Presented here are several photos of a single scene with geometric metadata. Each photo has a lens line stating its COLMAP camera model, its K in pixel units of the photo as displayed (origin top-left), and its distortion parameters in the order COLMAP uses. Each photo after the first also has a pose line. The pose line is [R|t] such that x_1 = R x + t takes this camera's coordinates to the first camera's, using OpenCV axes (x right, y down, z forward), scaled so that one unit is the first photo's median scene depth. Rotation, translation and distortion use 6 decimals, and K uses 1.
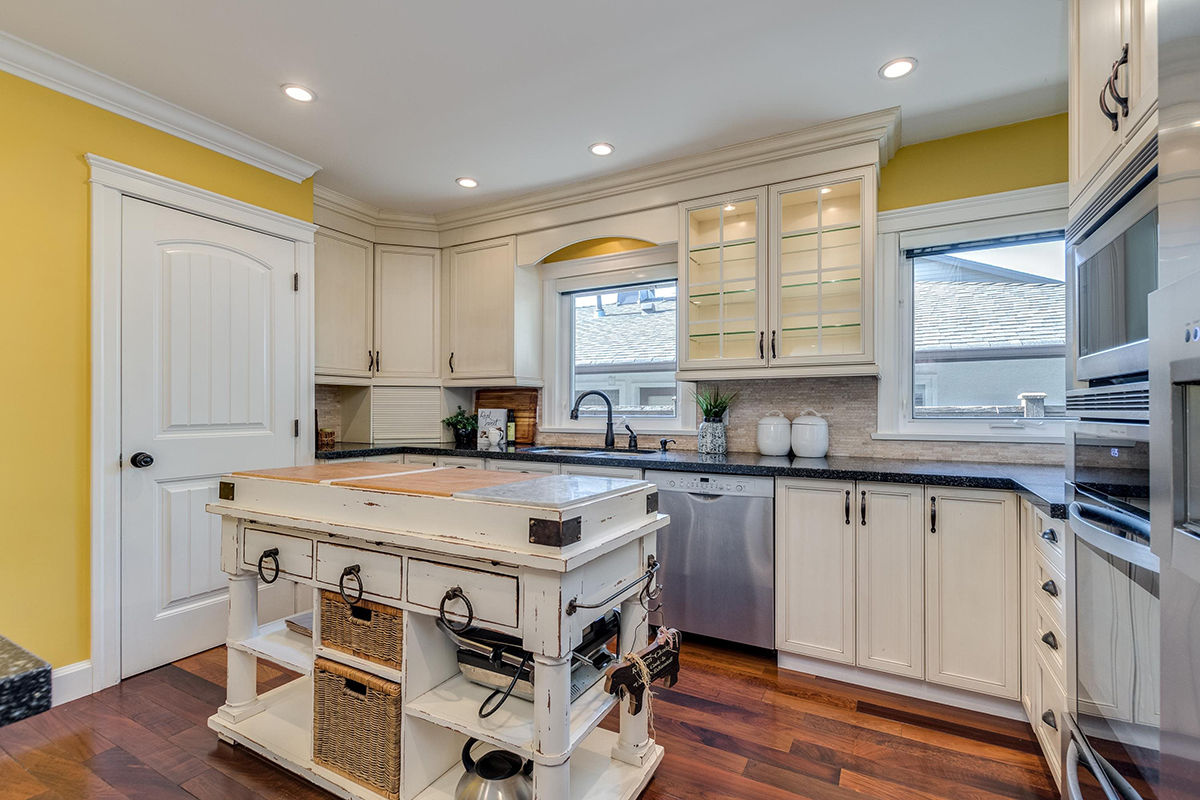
lens RADIAL K [[526.1, 0, 605.7], [0, 526.1, 406.9], [0, 0, 1]] dist [0.000000, -0.000231]
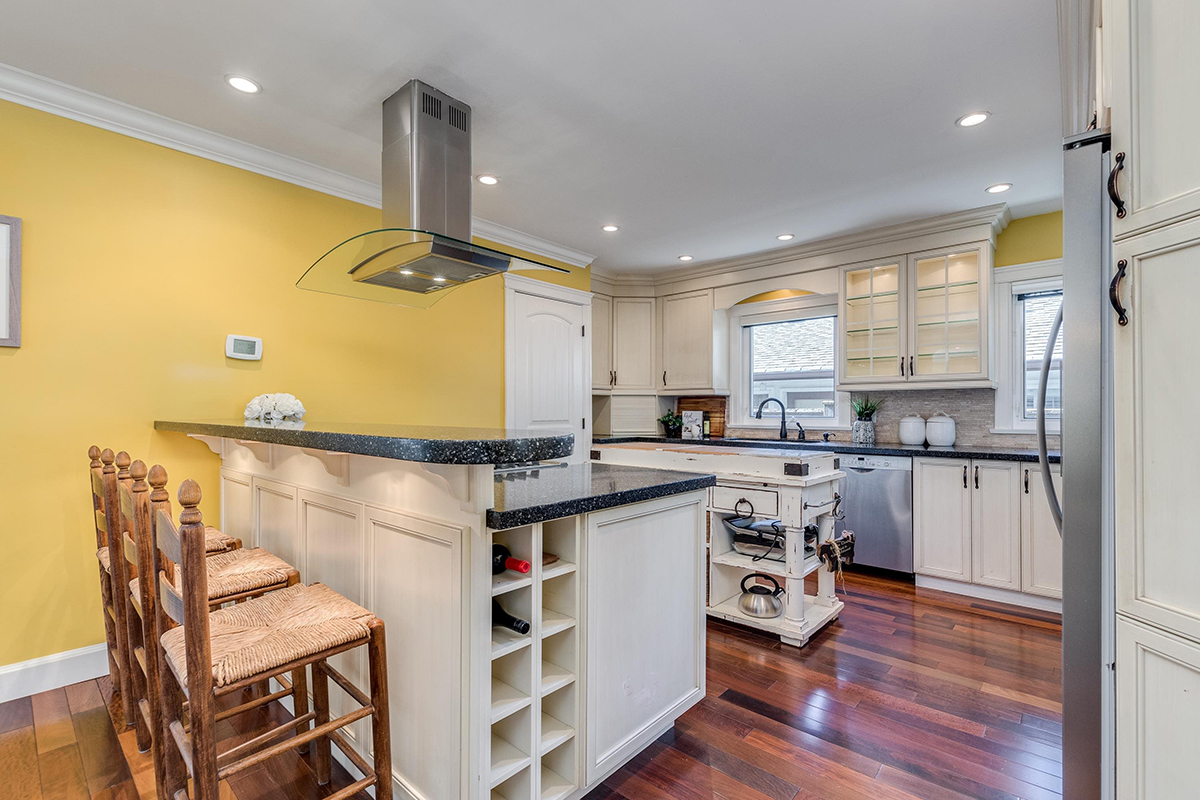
lens RADIAL K [[532.9, 0, 619.4], [0, 532.9, 404.4], [0, 0, 1]] dist [0.001708, 0.000148]
pose [[0.980257, -0.001944, -0.197718, -0.147098], [0.000305, 0.999965, -0.008320, -0.002543], [0.197727, 0.008095, 0.980224, -0.490132]]
